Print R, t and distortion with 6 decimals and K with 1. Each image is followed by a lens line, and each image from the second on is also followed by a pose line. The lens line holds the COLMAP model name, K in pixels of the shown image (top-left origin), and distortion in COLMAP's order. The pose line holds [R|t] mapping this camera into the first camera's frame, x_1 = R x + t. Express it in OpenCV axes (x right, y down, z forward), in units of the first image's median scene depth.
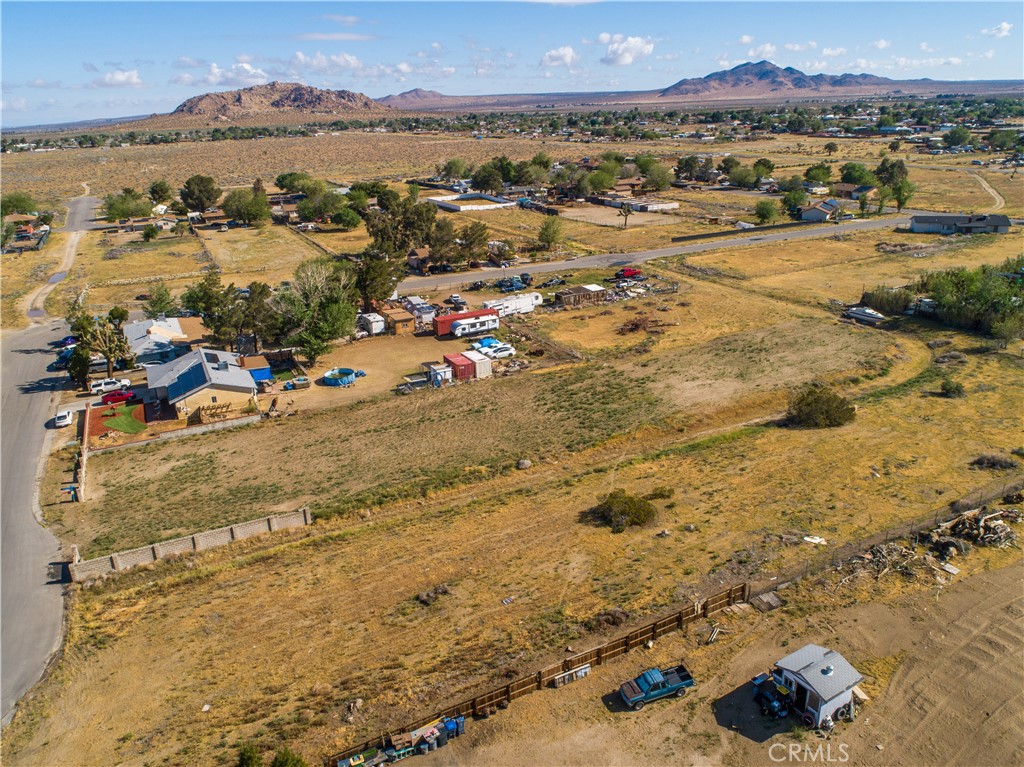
lens RADIAL K [[771.4, 0, 514.1], [0, 771.4, 386.5], [0, 0, 1]] dist [-0.020505, 0.003058]
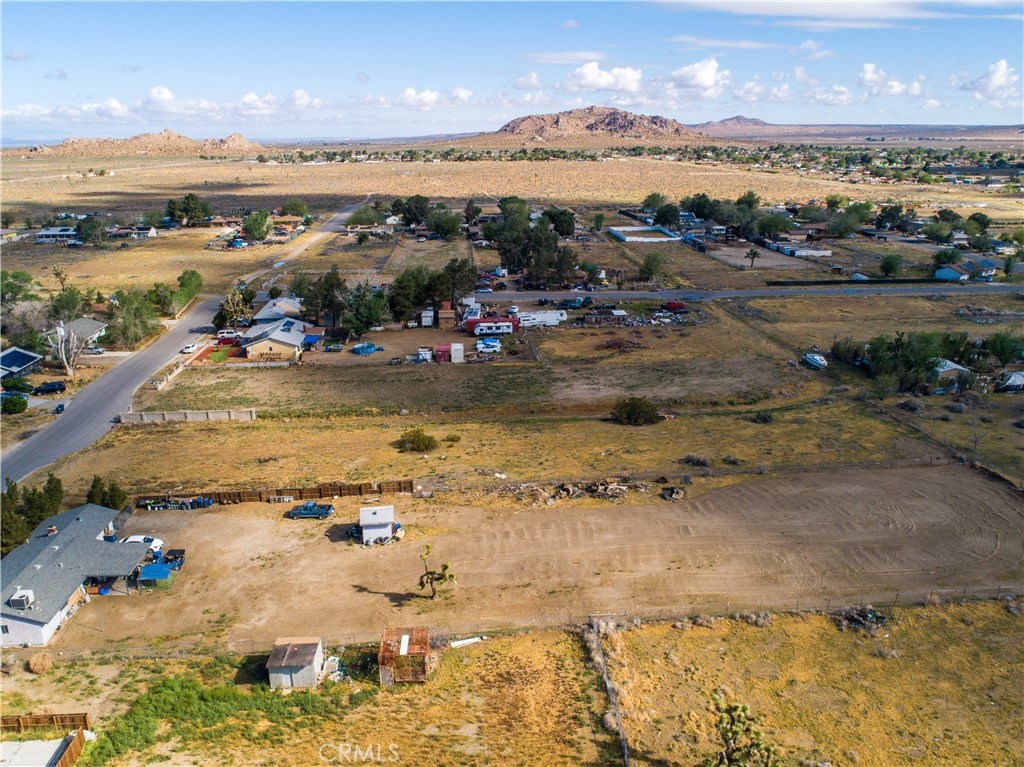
lens RADIAL K [[777.5, 0, 511.9], [0, 777.5, 407.7], [0, 0, 1]] dist [-0.024861, 0.009080]
pose [[0.924131, 0.154623, -0.349390, 0.528515], [-0.156793, 0.987381, 0.022254, 0.020044], [0.348422, 0.034216, 0.936713, -0.226067]]
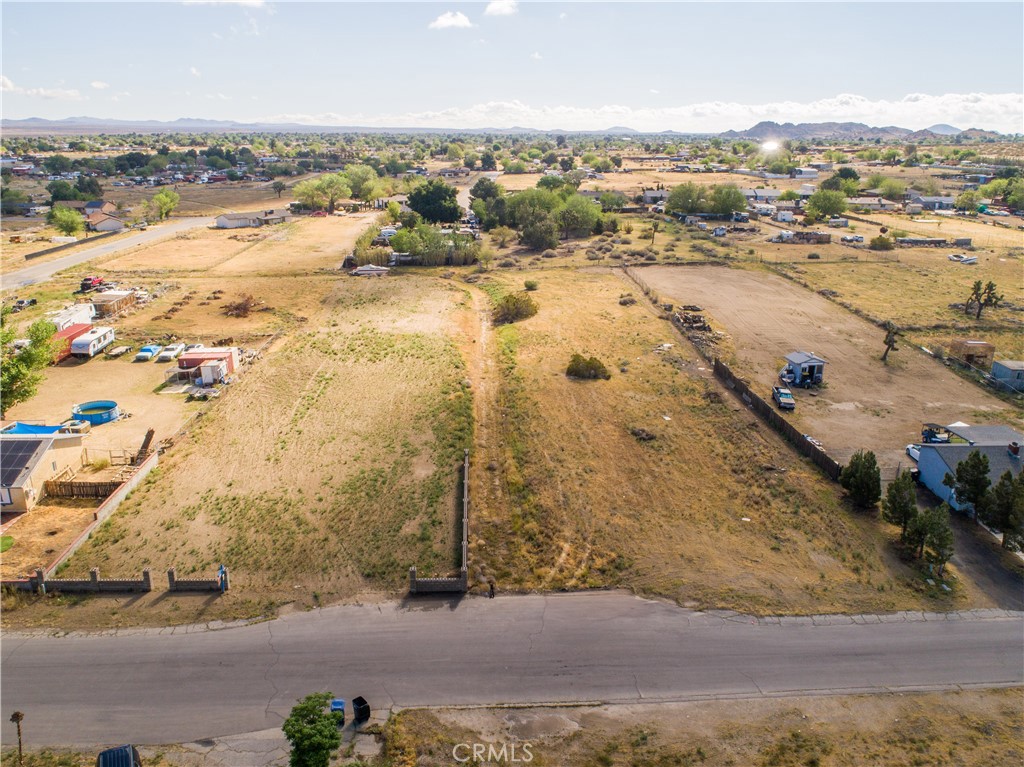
lens RADIAL K [[776.8, 0, 512.0], [0, 776.8, 383.5], [0, 0, 1]] dist [-0.022182, 0.007289]
pose [[0.399067, -0.242827, 0.884184, -0.696672], [0.293330, 0.947430, 0.127805, -0.016287], [-0.868736, 0.208356, 0.449316, 0.329974]]
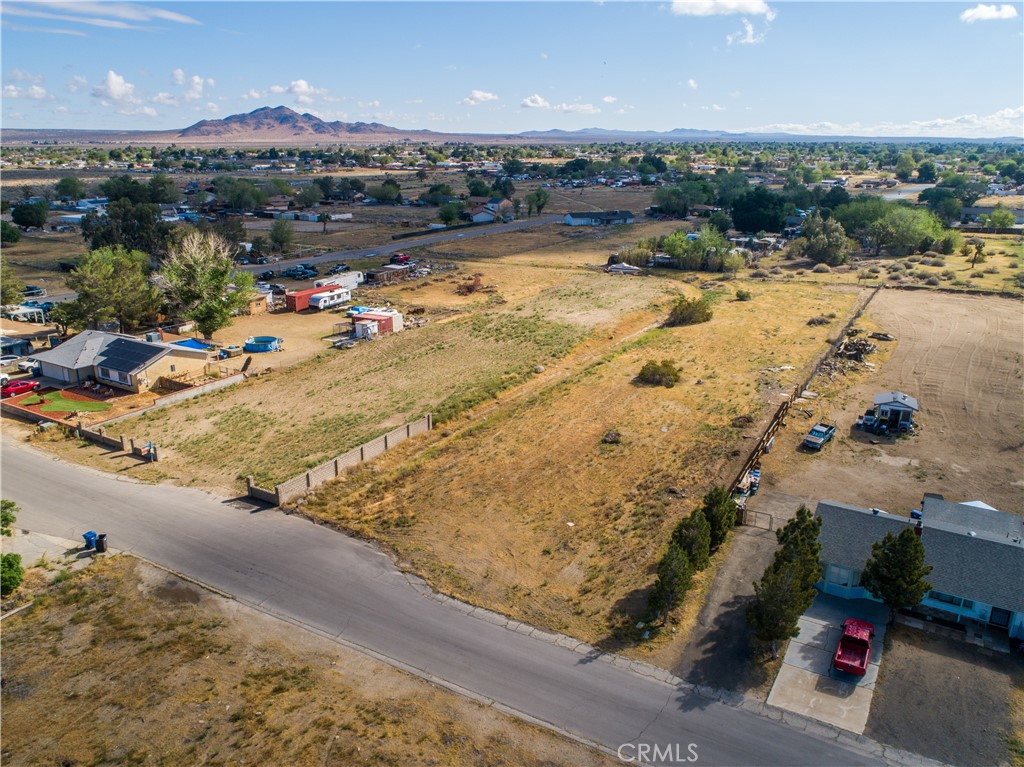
lens RADIAL K [[771.4, 0, 514.1], [0, 771.4, 386.5], [0, 0, 1]] dist [-0.020505, 0.003058]
pose [[0.837666, -0.129586, 0.530587, -0.475598], [0.157016, 0.987573, -0.006694, 0.095105], [-0.523126, 0.088918, 0.847604, 0.022660]]
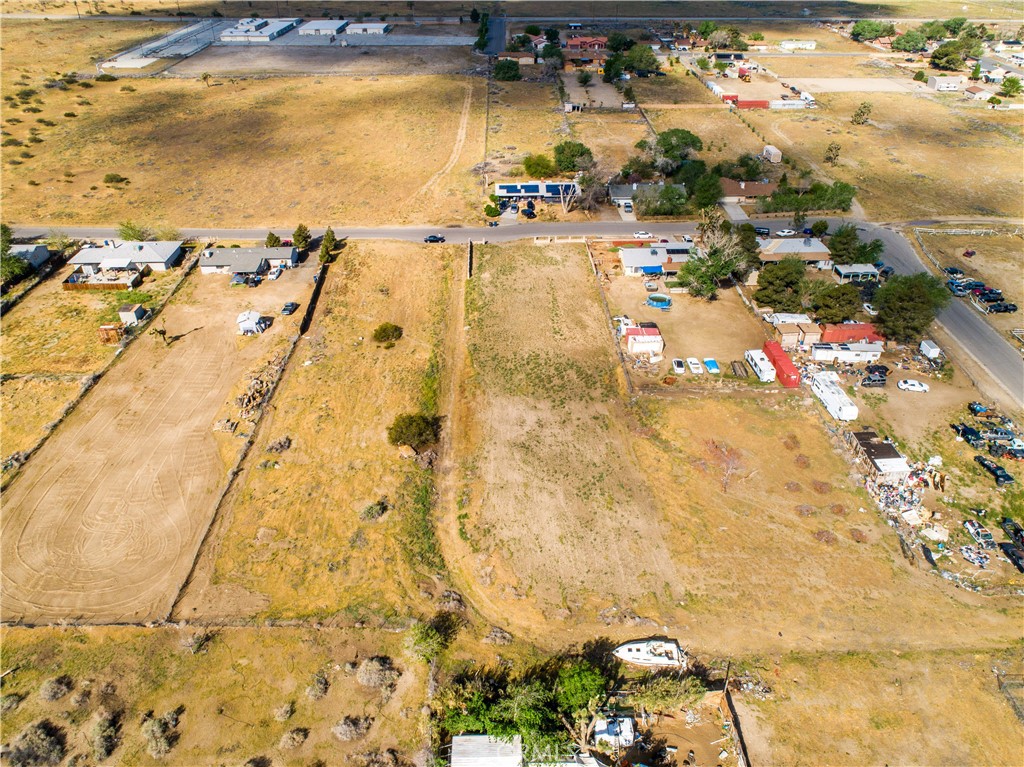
lens RADIAL K [[776.8, 0, 512.0], [0, 776.8, 383.5], [0, 0, 1]] dist [-0.022182, 0.007289]
pose [[-0.412751, 0.510068, -0.754630, 1.012287], [-0.300475, 0.705868, 0.641456, -0.721553], [0.859855, 0.491509, -0.138085, 1.030604]]
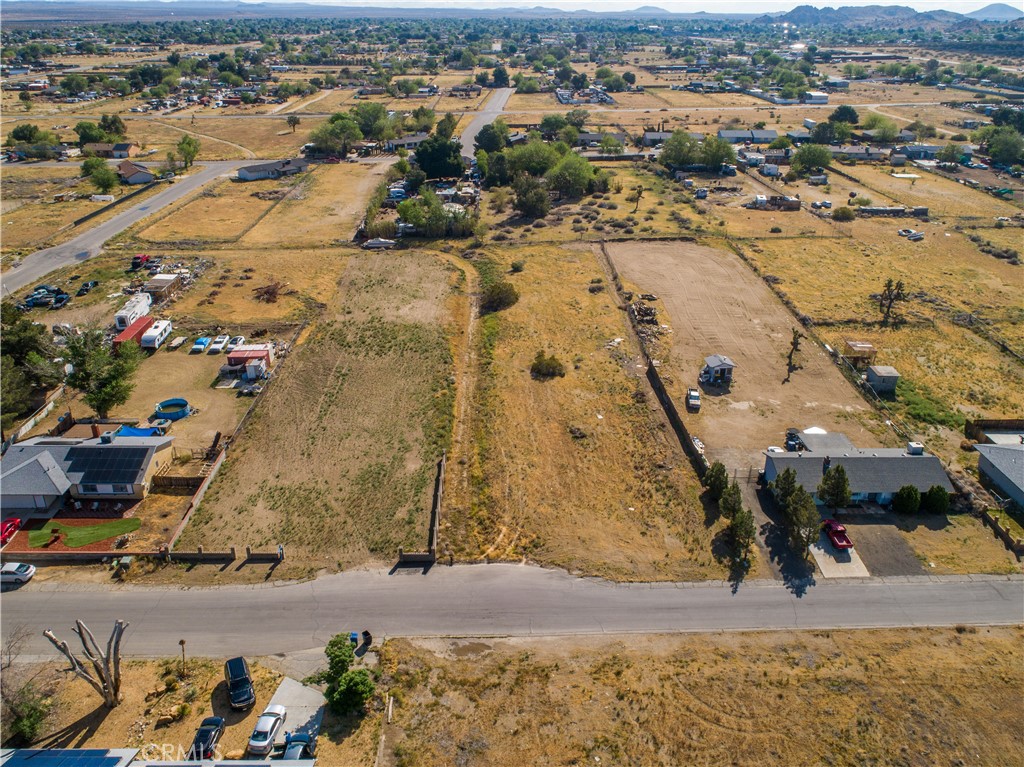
lens RADIAL K [[777.5, 0, 511.9], [0, 777.5, 407.7], [0, 0, 1]] dist [-0.024861, 0.009080]
pose [[0.422562, -0.376013, 0.824655, -0.839012], [0.291060, 0.917984, 0.269425, -0.150954], [-0.858327, 0.126175, 0.497347, 0.151018]]
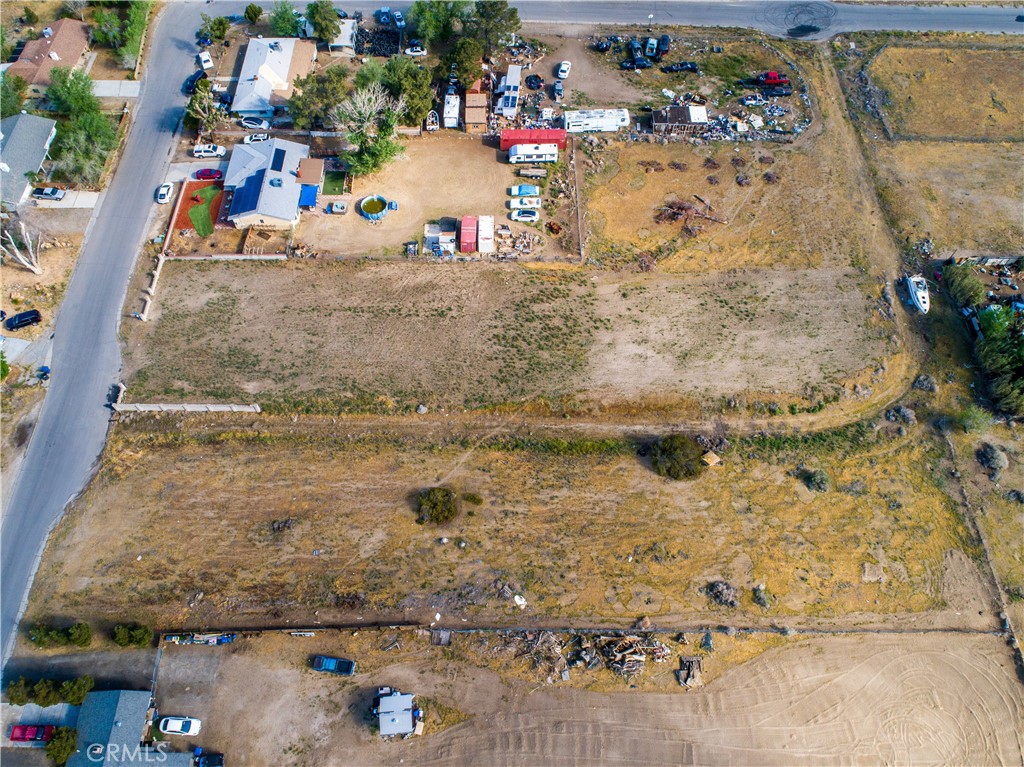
lens RADIAL K [[776.8, 0, 512.0], [0, 776.8, 383.5], [0, 0, 1]] dist [-0.022182, 0.007289]
pose [[0.894999, 0.401320, -0.194726, 0.288816], [-0.189380, 0.737103, 0.648702, -0.605885], [0.403870, -0.543711, 0.735709, 0.083598]]
